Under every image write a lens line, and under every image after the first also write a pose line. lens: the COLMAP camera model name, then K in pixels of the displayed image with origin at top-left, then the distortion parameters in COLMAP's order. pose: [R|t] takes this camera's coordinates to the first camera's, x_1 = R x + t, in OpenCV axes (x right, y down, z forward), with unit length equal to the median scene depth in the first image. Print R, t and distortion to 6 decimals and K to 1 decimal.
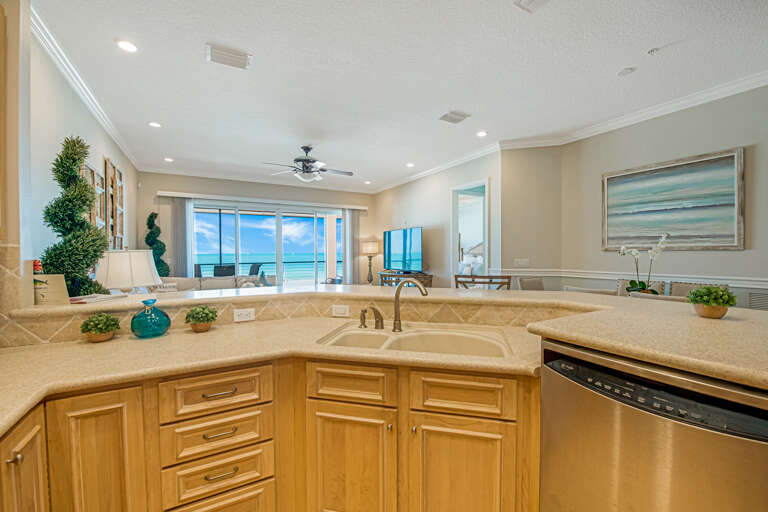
lens RADIAL K [[320.9, 0, 403.6], [0, 320.9, 257.9], [0, 0, 1]] dist [-0.015209, -0.001892]
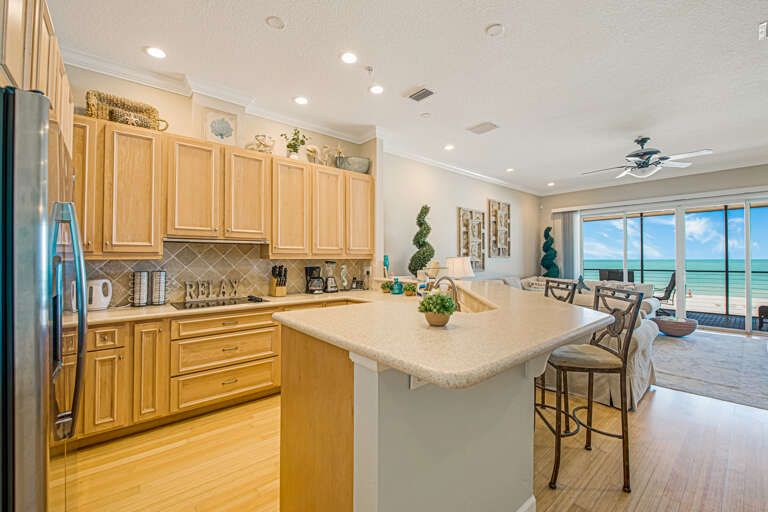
lens RADIAL K [[320.9, 0, 377.0], [0, 320.9, 256.8], [0, 0, 1]] dist [-0.015209, -0.001892]
pose [[0.143767, -0.002196, -0.989609, 0.531184], [-0.017868, 0.999829, -0.004814, -0.004740], [0.989450, 0.018375, 0.143703, 0.187323]]
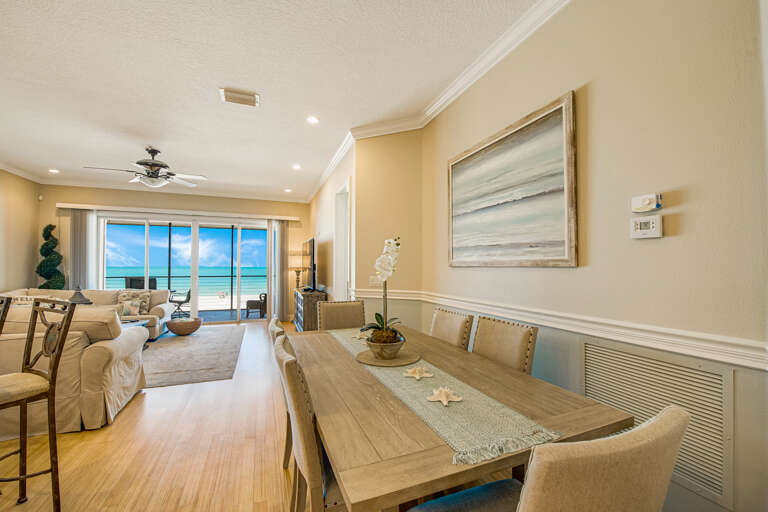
lens RADIAL K [[320.9, 0, 397.2], [0, 320.9, 262.7], [0, 0, 1]] dist [-0.015209, -0.001892]
pose [[0.988401, 0.007811, -0.151665, 0.610226], [-0.012650, 0.999440, -0.030971, -0.007684], [0.151338, 0.032531, 0.987947, 0.267221]]
